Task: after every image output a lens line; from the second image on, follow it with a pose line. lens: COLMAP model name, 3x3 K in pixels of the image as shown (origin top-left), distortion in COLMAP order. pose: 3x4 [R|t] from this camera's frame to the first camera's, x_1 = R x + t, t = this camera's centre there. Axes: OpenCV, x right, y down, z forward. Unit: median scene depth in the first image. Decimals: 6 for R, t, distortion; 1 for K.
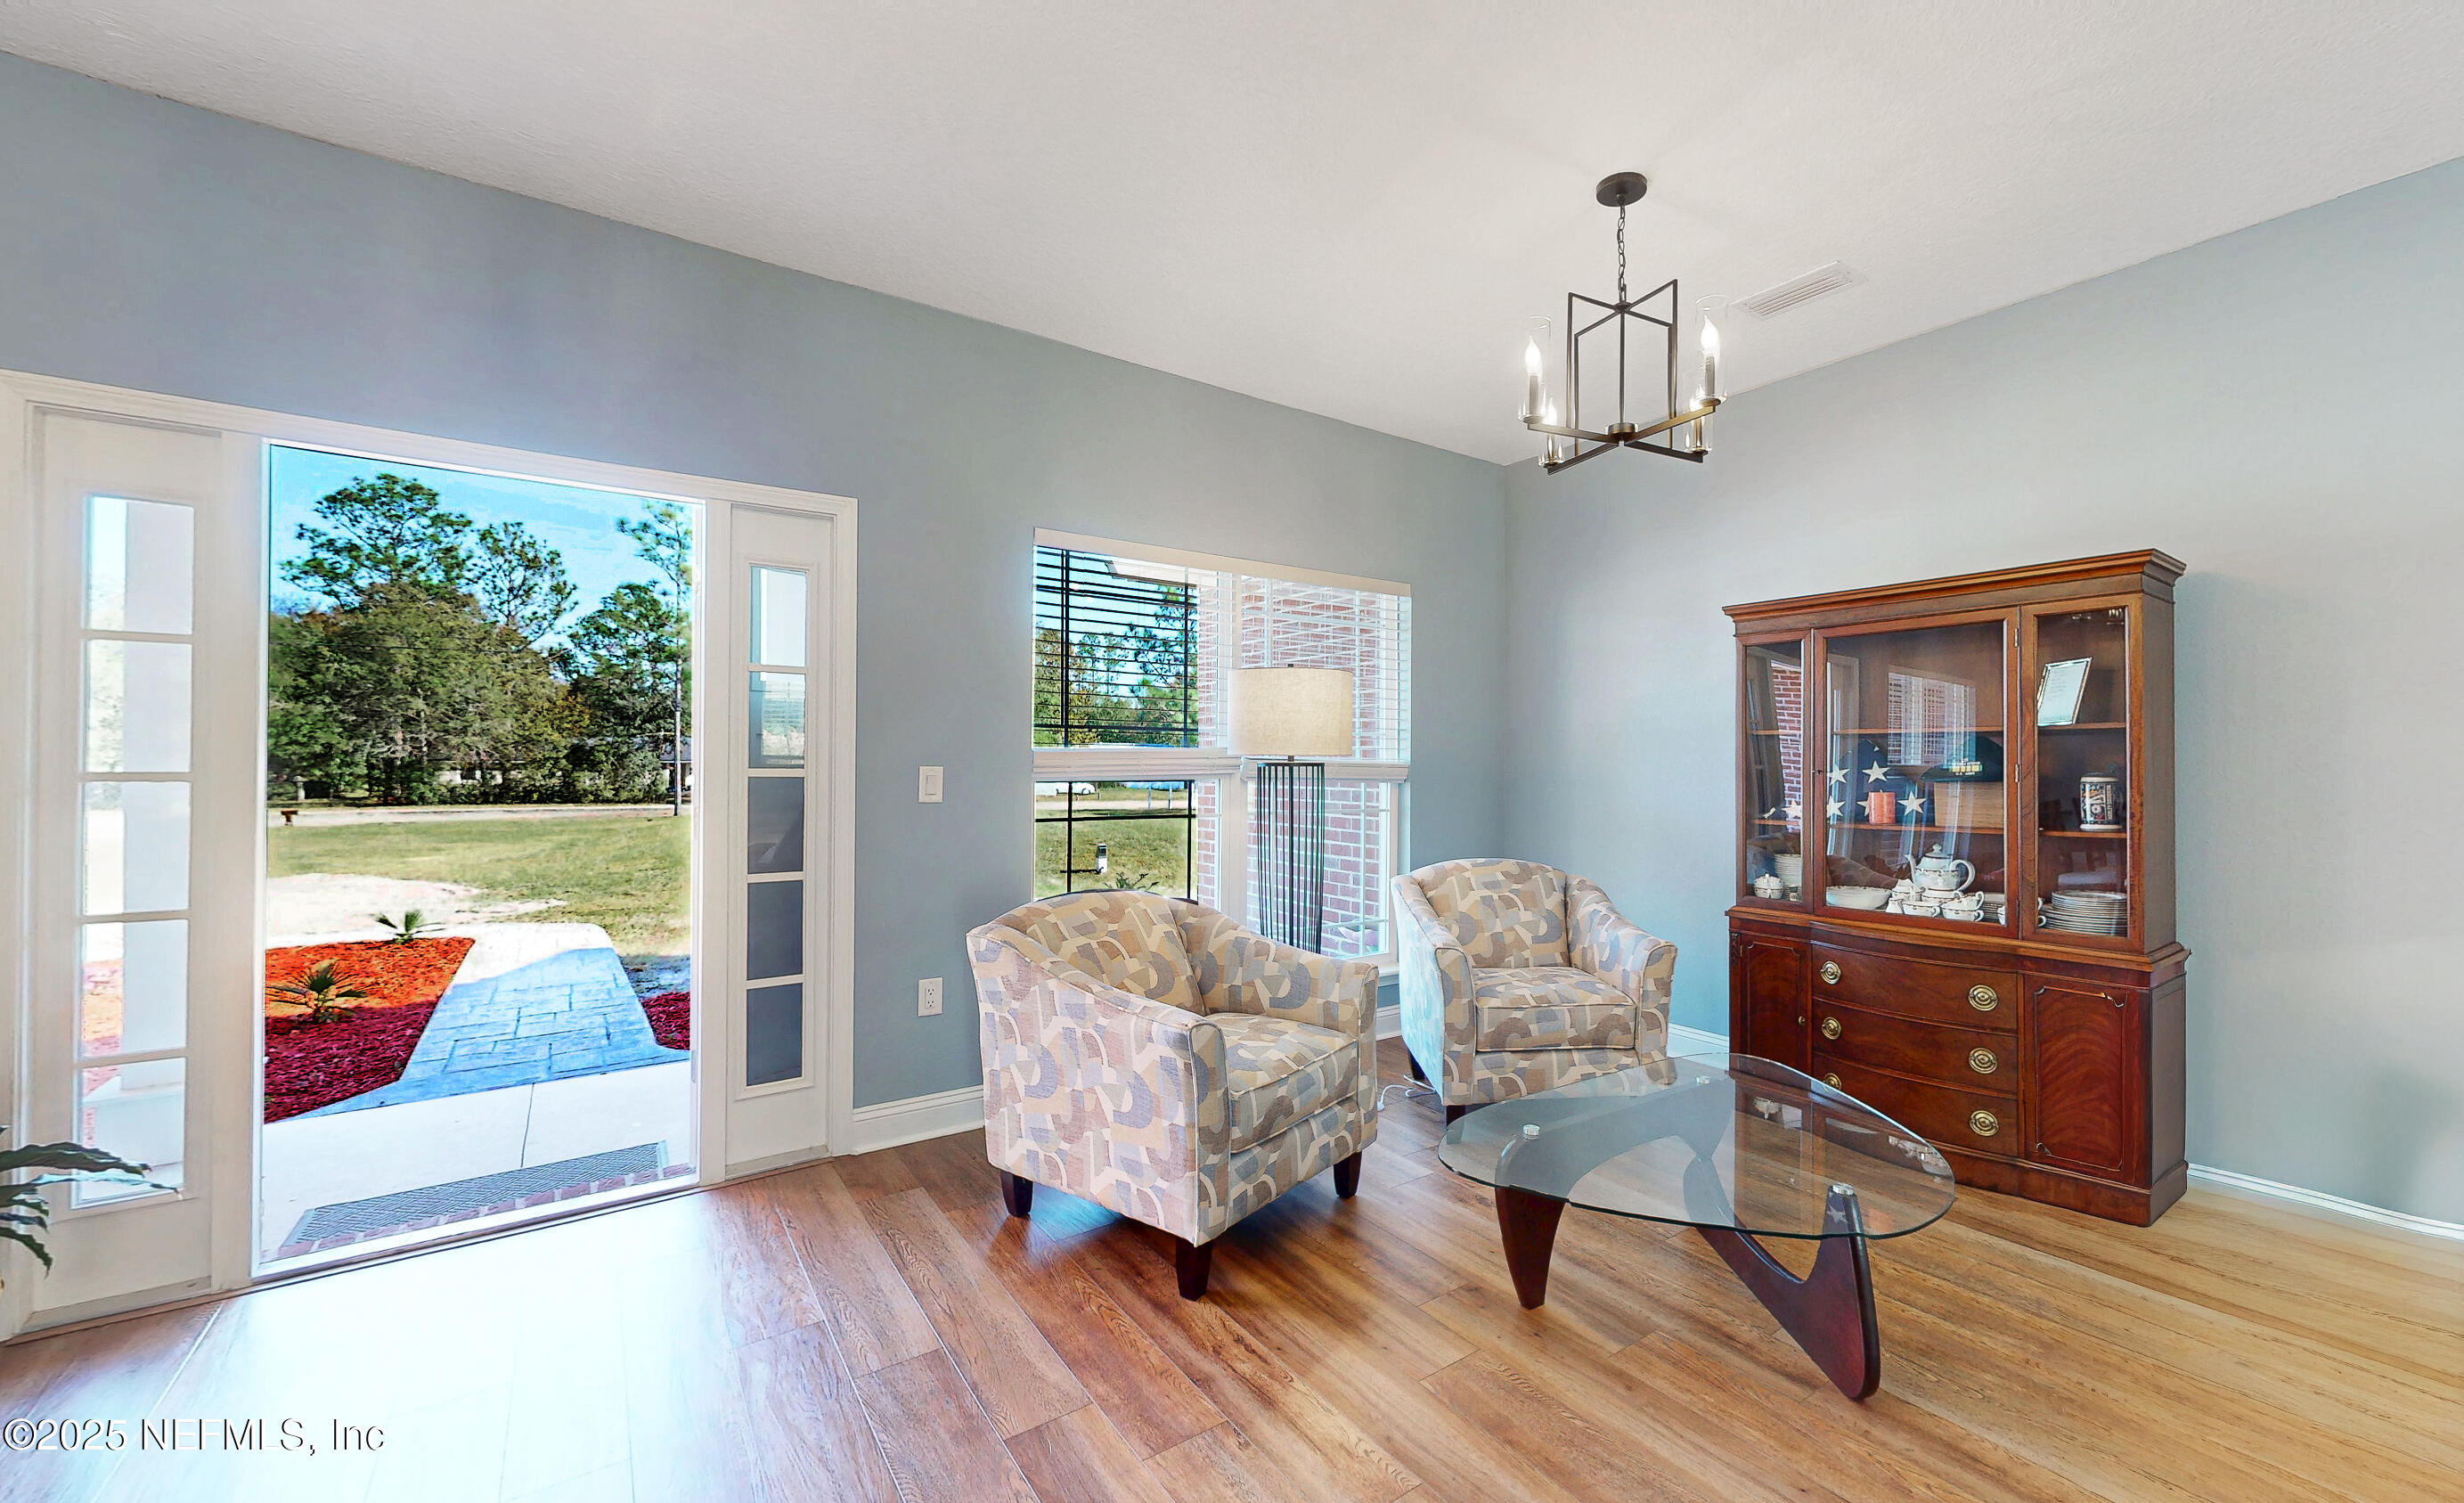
lens RADIAL K [[941.4, 0, 1281.1], [0, 941.4, 748.3], [0, 0, 1]] dist [0.002780, 0.000090]
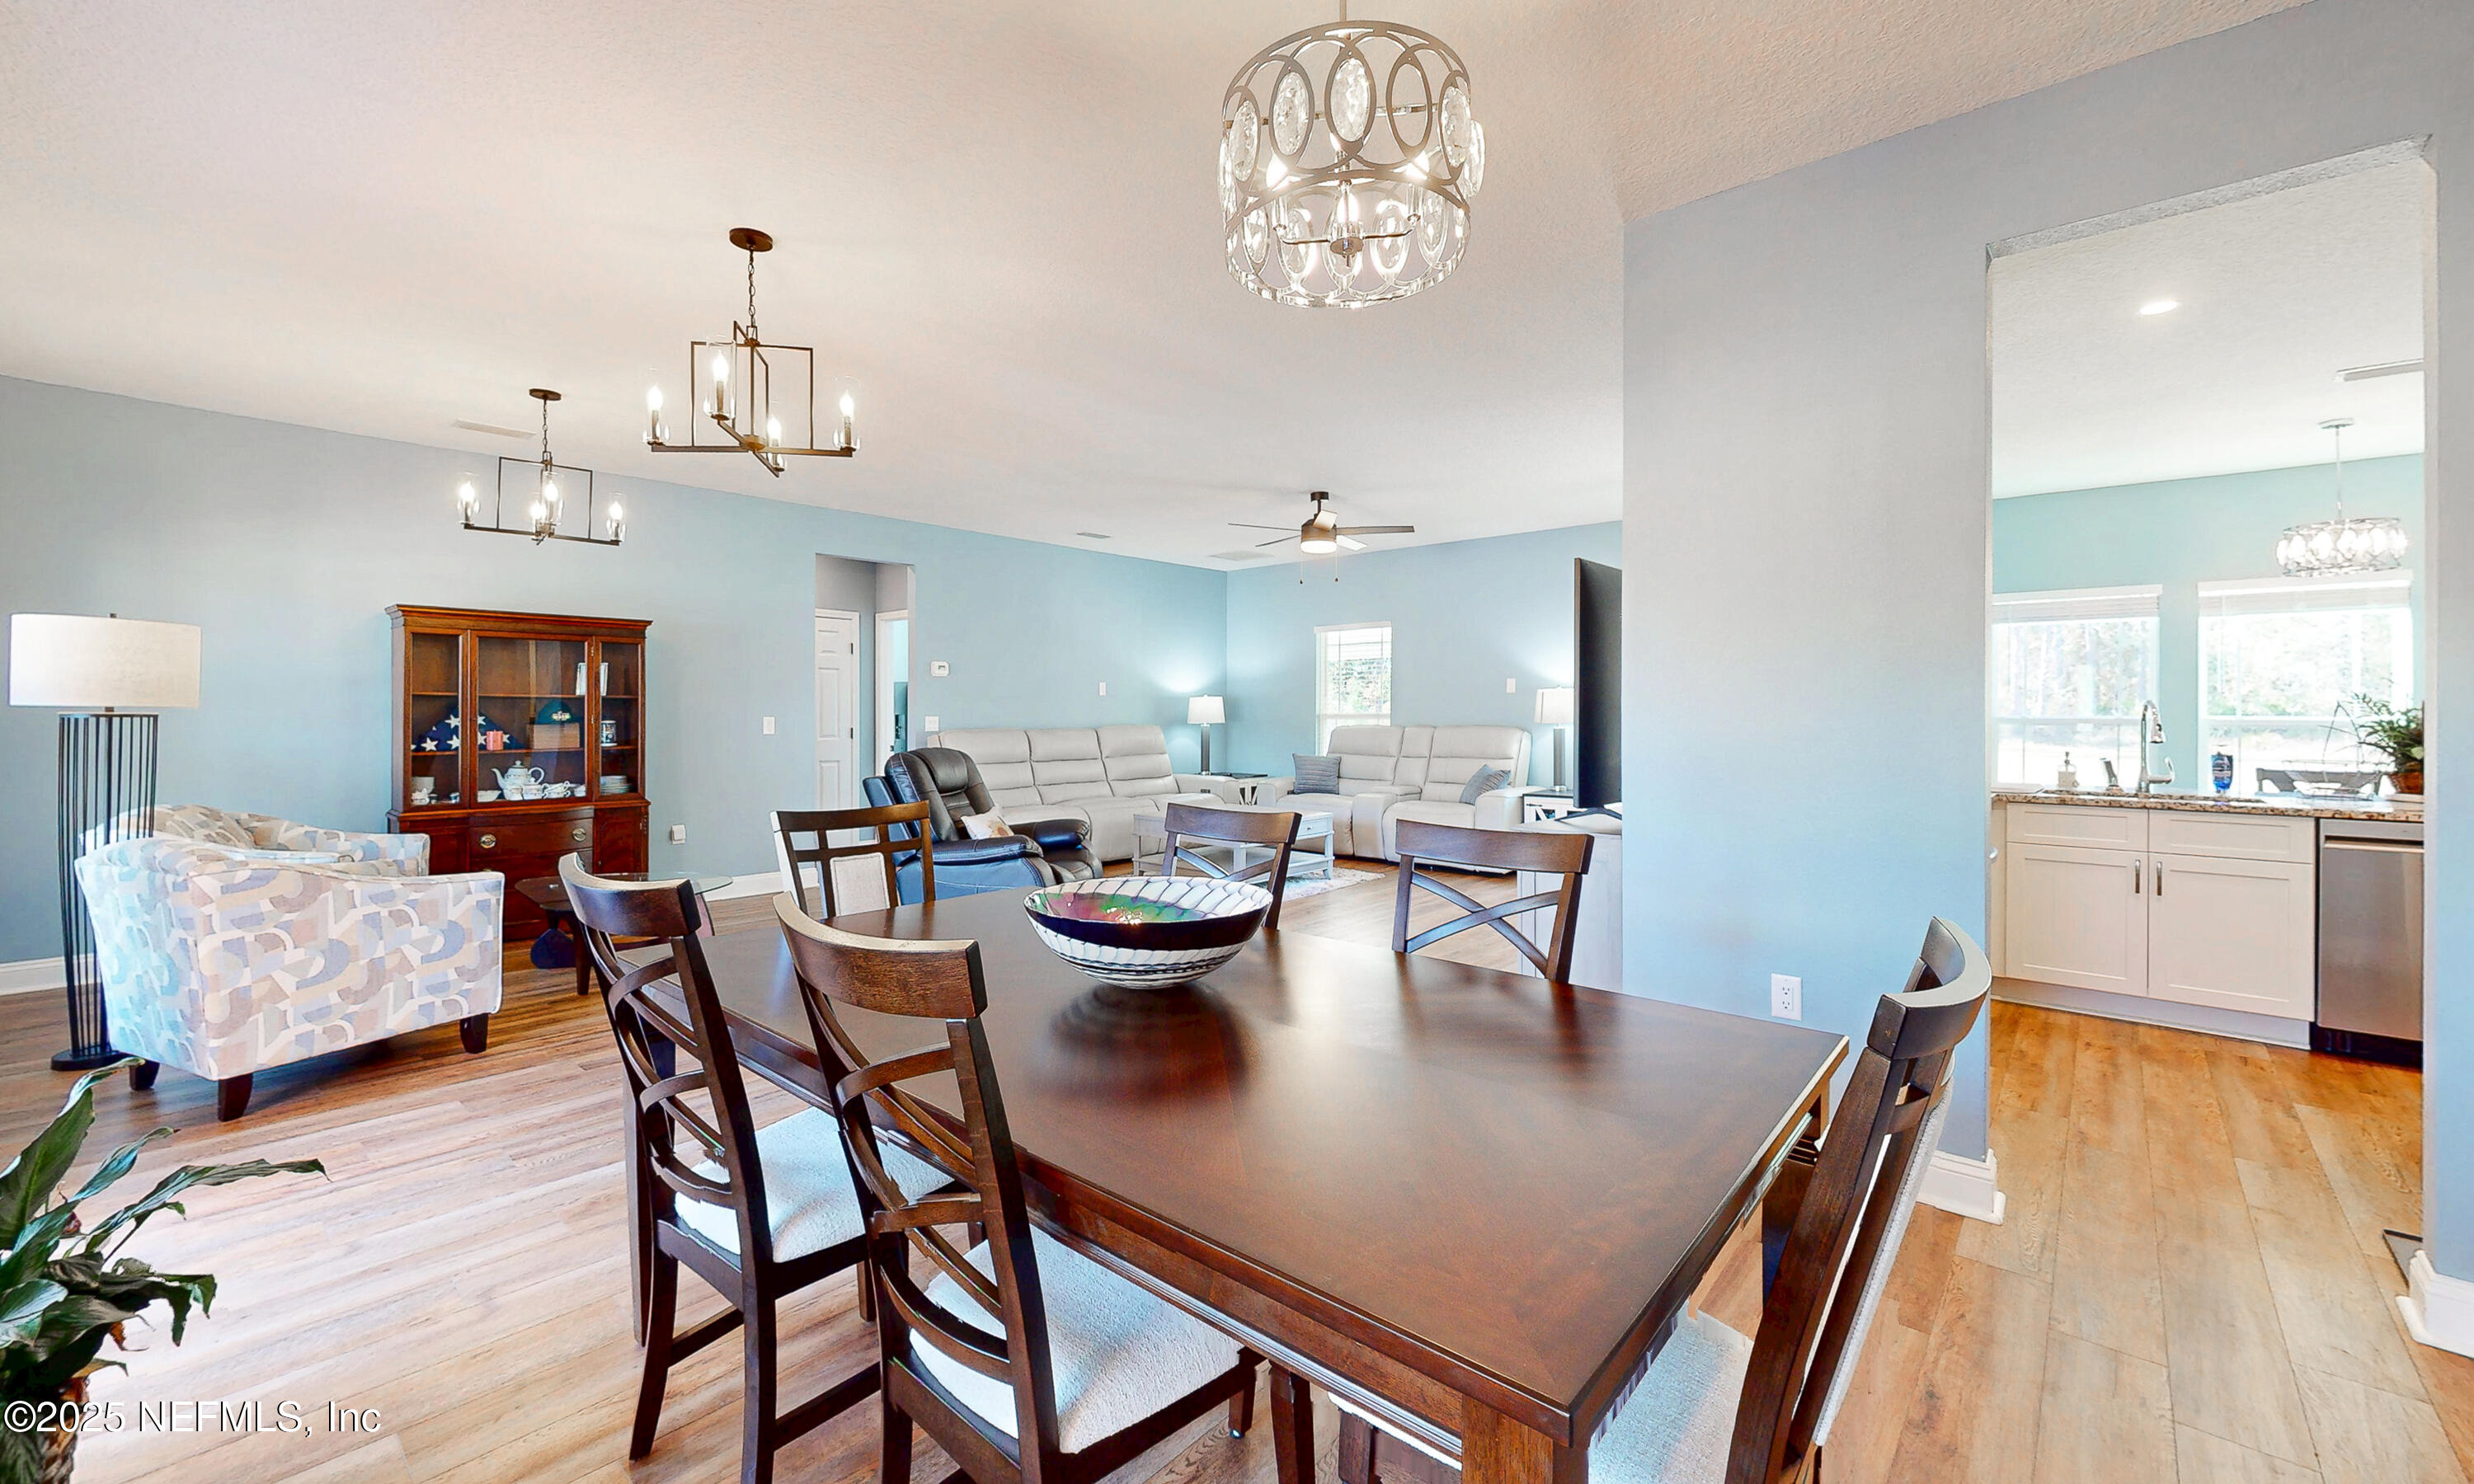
lens RADIAL K [[976.4, 0, 1268.8], [0, 976.4, 712.6], [0, 0, 1]] dist [-0.001594, 0.000231]
pose [[-0.233601, 0.001495, 0.972331, -0.774927], [-0.014014, 0.999890, -0.004905, 0.001138], [-0.972232, -0.014772, -0.233554, 0.039365]]
